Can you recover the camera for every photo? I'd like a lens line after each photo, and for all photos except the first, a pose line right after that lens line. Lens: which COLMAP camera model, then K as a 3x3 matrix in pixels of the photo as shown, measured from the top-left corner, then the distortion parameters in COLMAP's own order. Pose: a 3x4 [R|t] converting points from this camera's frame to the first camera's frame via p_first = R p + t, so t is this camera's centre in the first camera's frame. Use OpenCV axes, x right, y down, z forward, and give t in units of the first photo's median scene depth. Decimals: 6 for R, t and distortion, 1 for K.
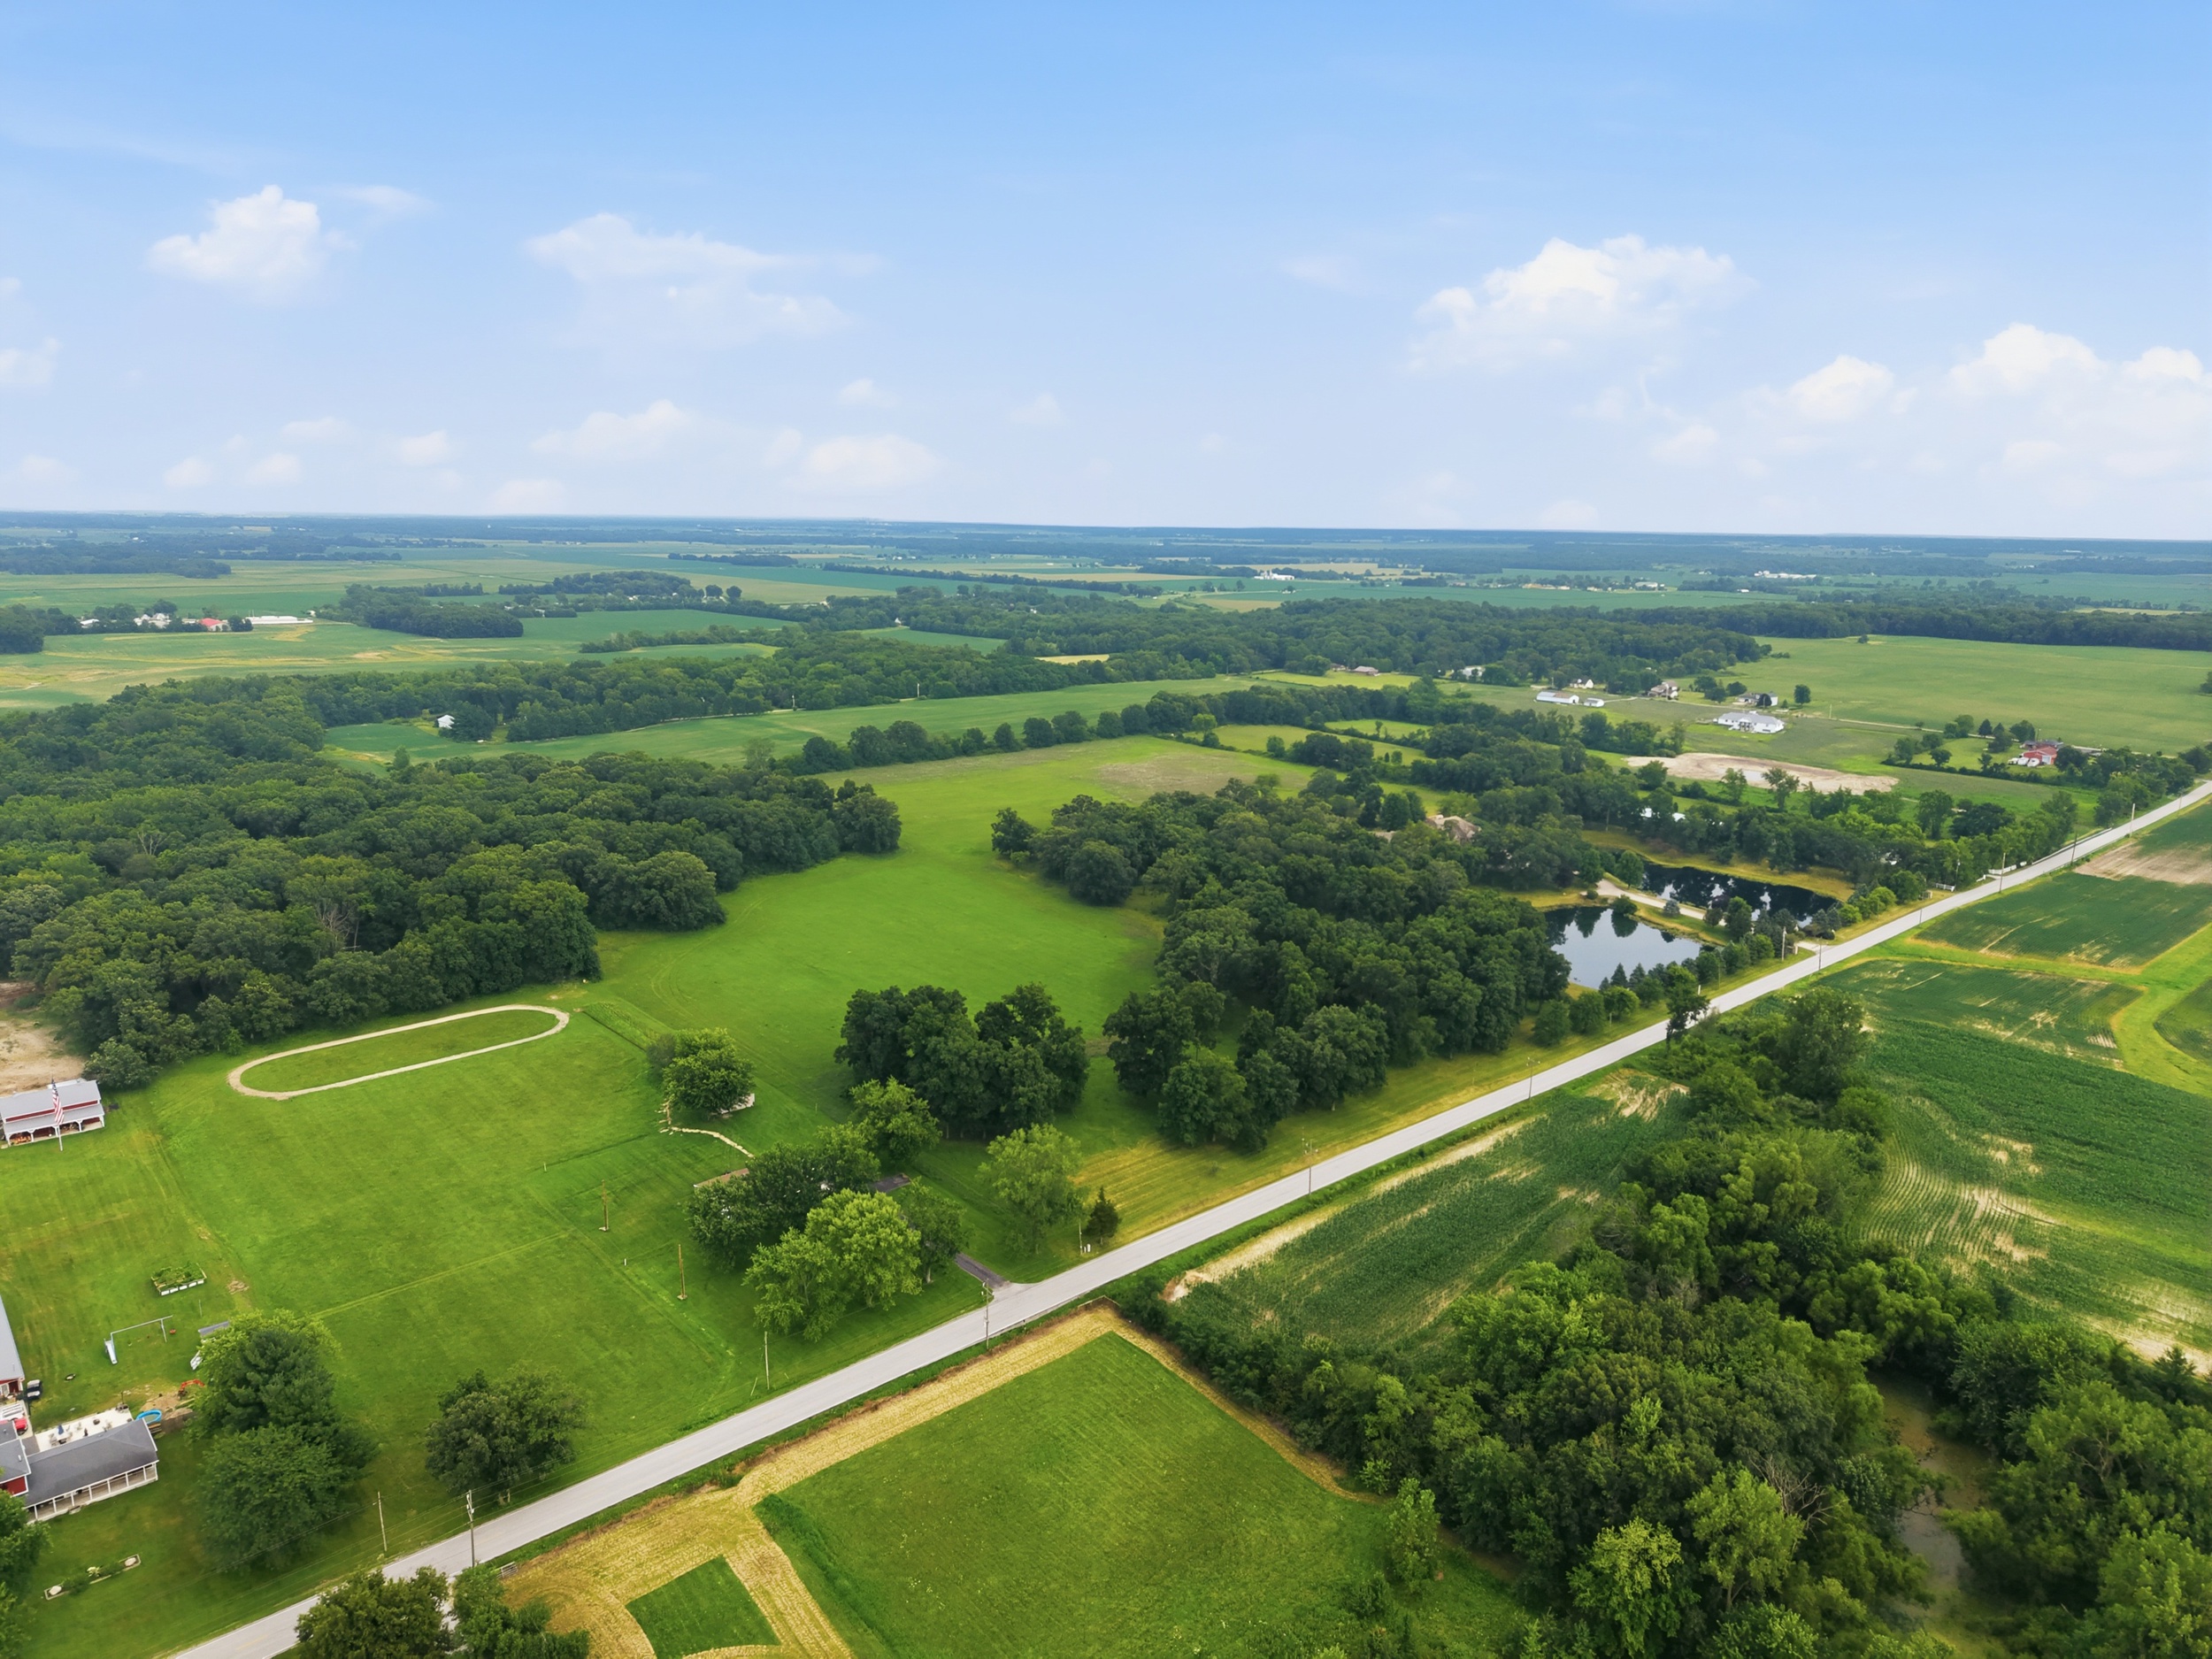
lens RADIAL K [[1475.3, 0, 1112.3], [0, 1475.3, 830.8], [0, 0, 1]] dist [0.029243, -0.022277]
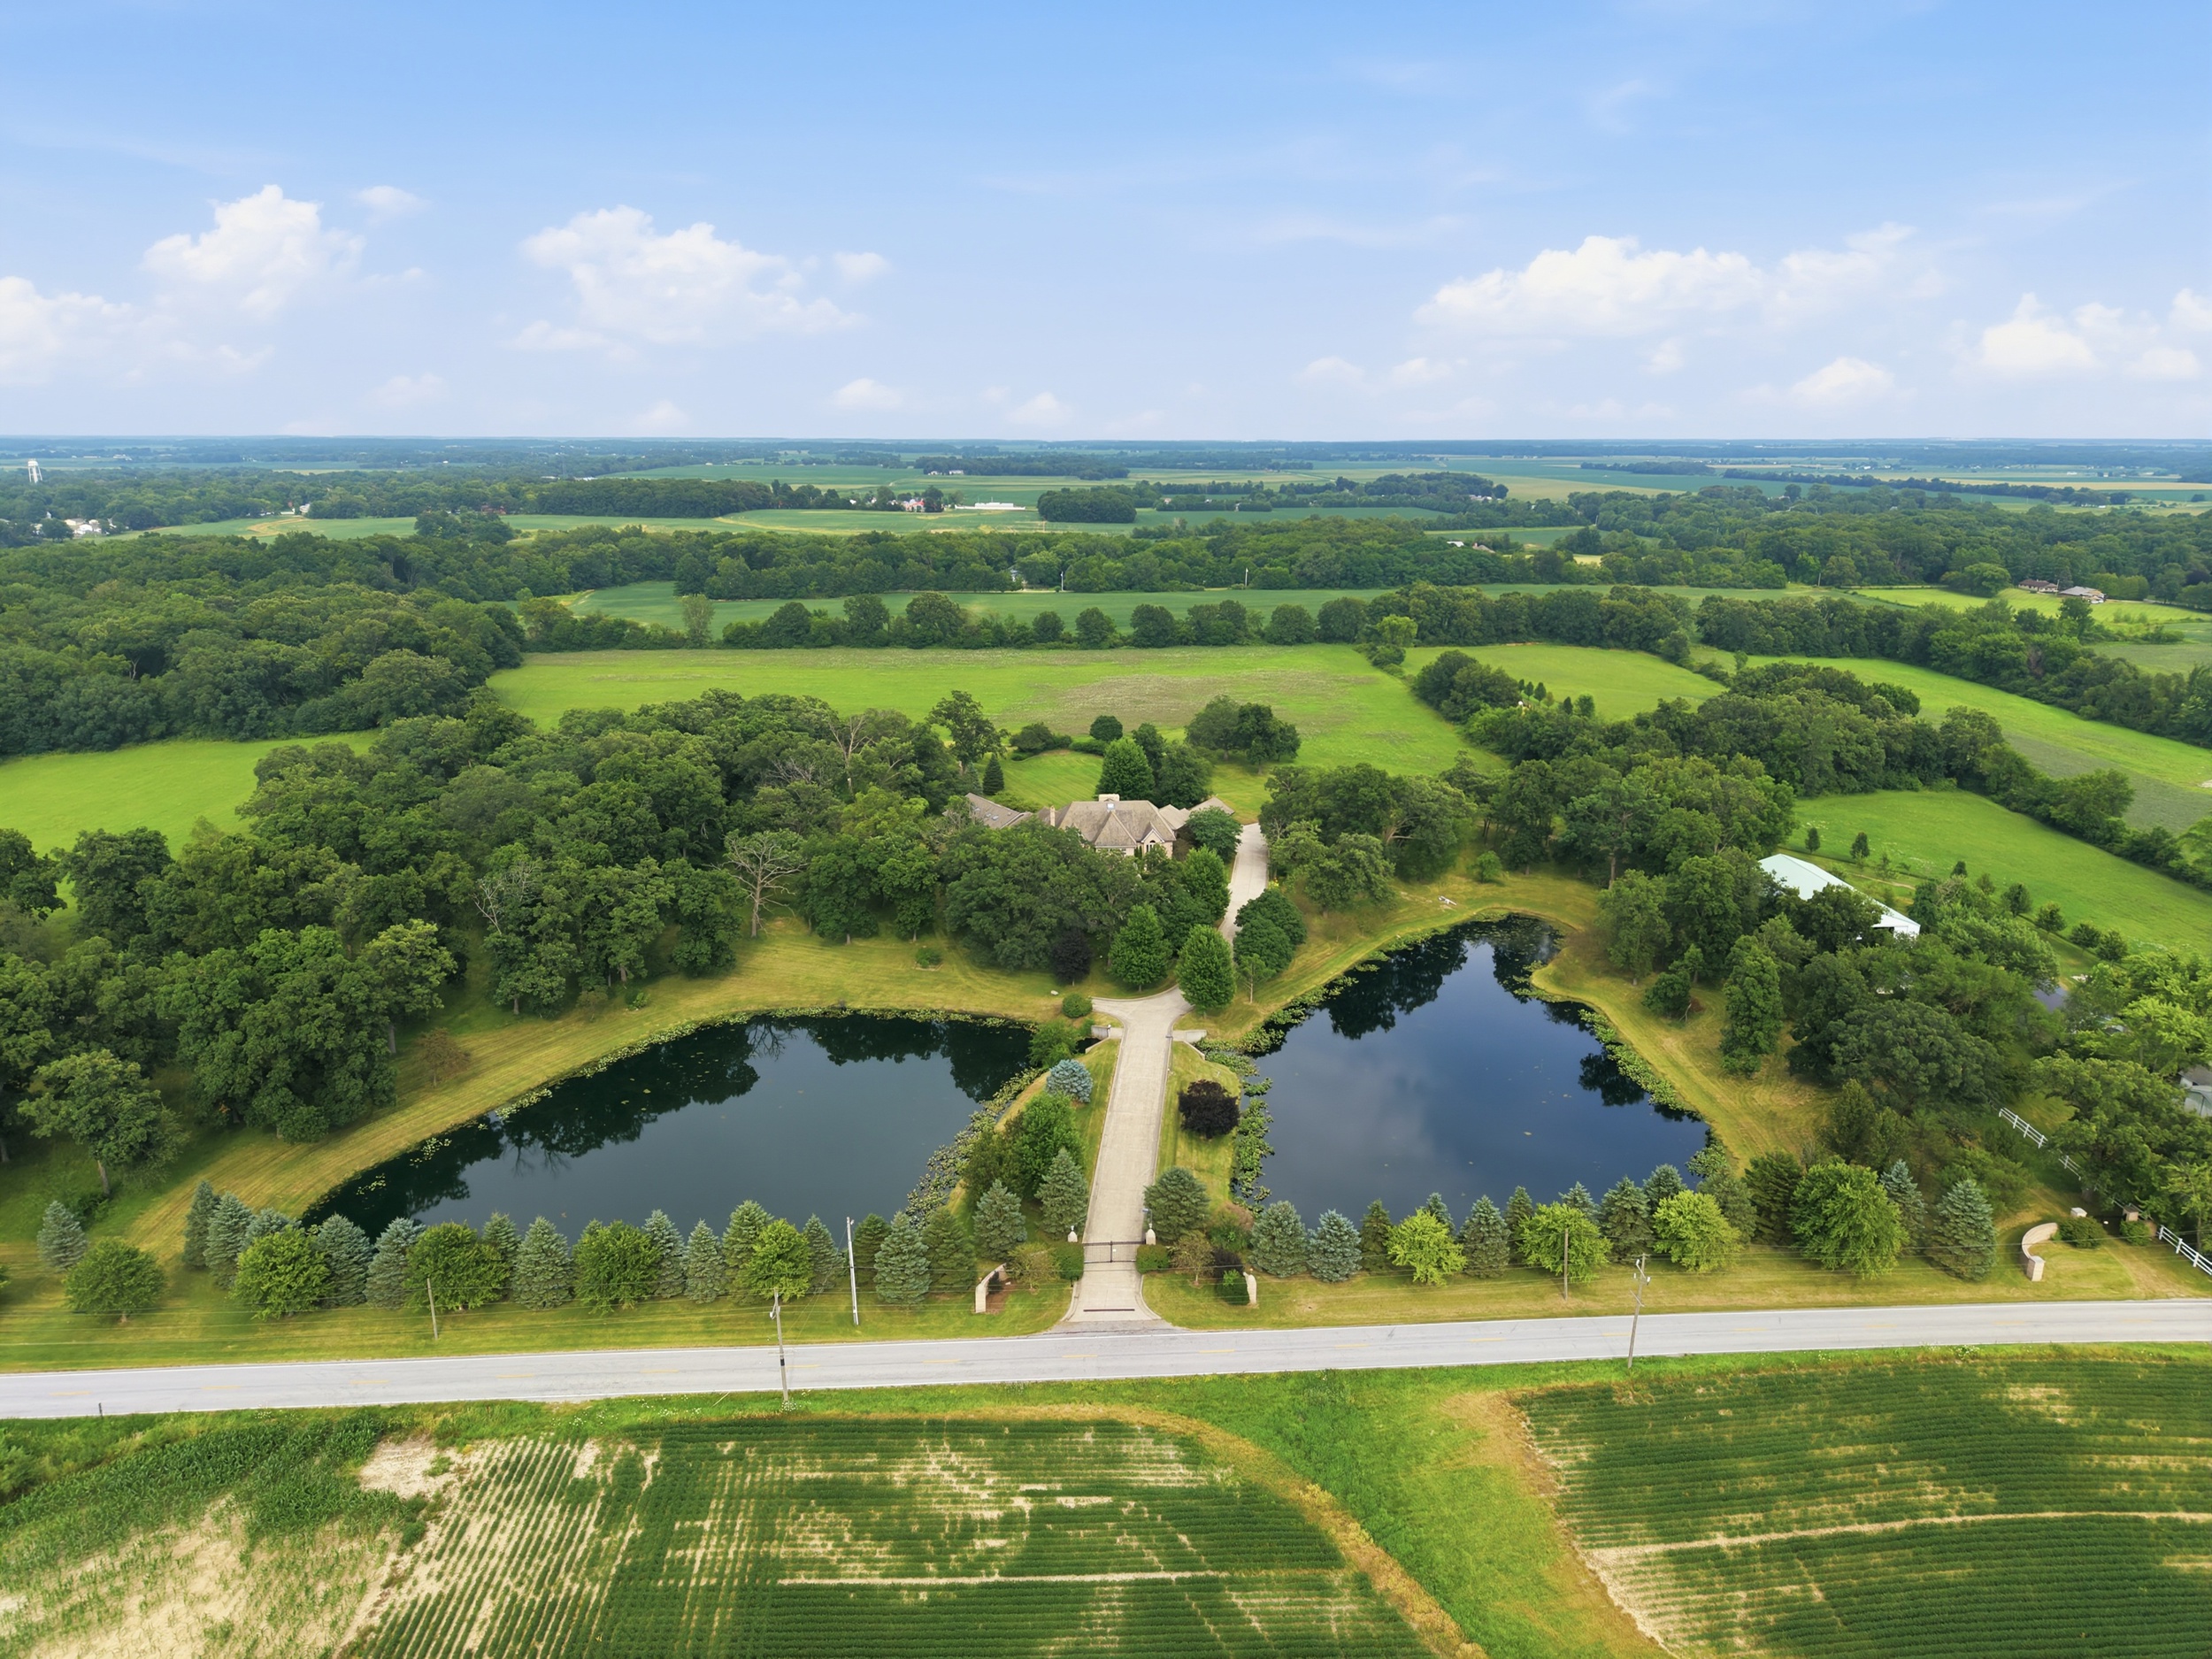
lens RADIAL K [[1475.3, 0, 1125.2], [0, 1475.3, 826.6], [0, 0, 1]] dist [0.029243, -0.022277]
pose [[0.777235, 0.146943, -0.611812, 0.391524], [-0.119447, 0.989124, 0.085822, -0.031343], [0.617769, 0.006375, 0.786334, 0.447957]]
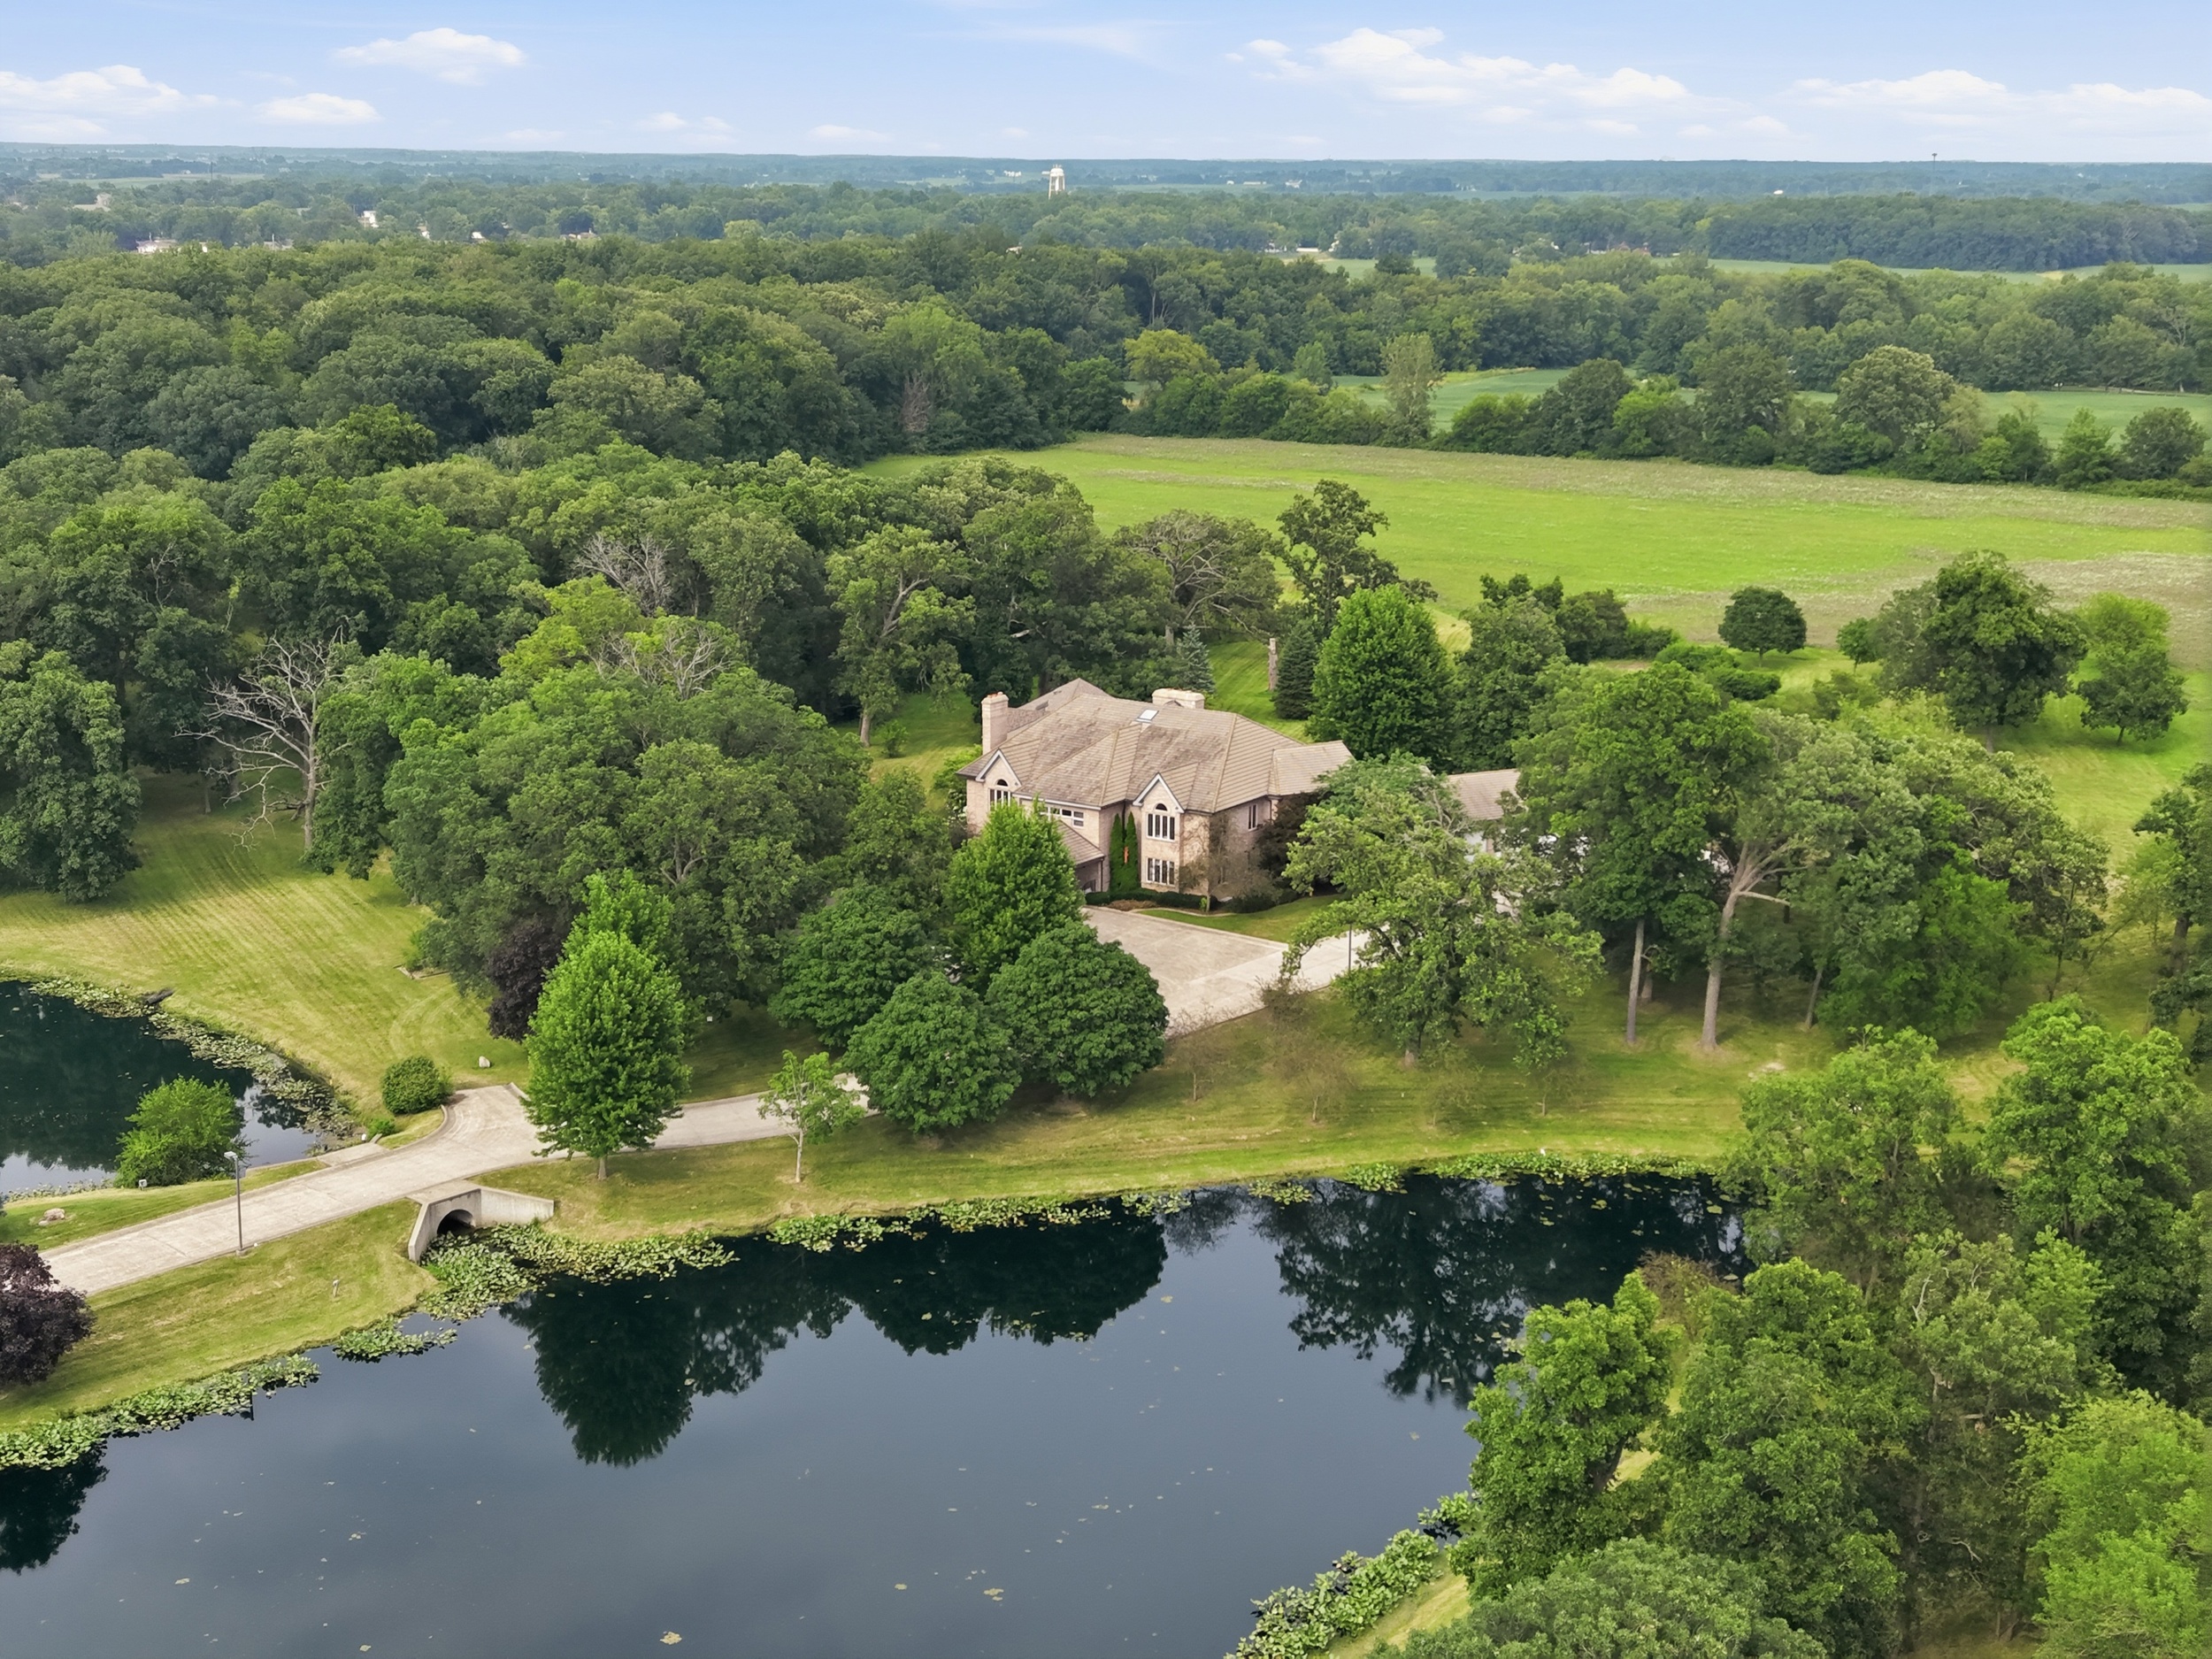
lens RADIAL K [[2960.0, 0, 1111.1], [0, 2960.0, 830.7], [0, 0, 1]] dist [0.091174, 0.000000]
pose [[0.216922, 0.202061, -0.955048, 0.445617], [-0.205288, 0.965908, 0.157731, -0.038913], [0.954359, 0.161844, 0.251007, 0.657875]]
